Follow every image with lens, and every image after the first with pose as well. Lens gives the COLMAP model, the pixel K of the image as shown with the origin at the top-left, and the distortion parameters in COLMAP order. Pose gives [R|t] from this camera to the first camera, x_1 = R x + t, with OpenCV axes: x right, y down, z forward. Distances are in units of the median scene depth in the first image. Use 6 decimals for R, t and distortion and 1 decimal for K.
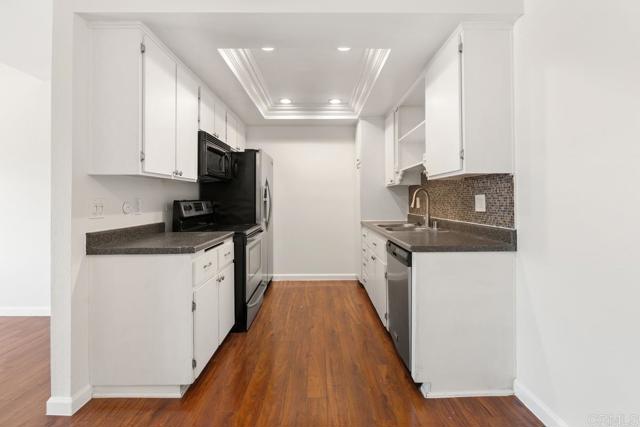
lens RADIAL K [[292.7, 0, 322.5], [0, 292.7, 195.8], [0, 0, 1]] dist [-0.001733, 0.000026]
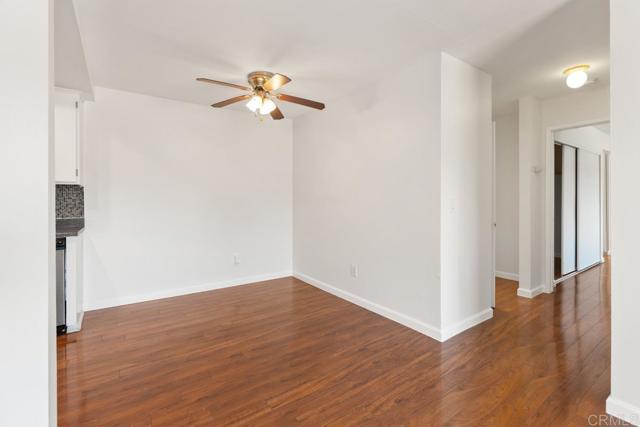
lens RADIAL K [[292.7, 0, 322.5], [0, 292.7, 195.8], [0, 0, 1]] dist [-0.001733, 0.000026]
pose [[-0.558729, 0.013036, 0.829248, -1.137649], [-0.003601, 0.999829, -0.018144, 0.007022], [-0.829343, -0.013124, -0.558586, 0.557676]]
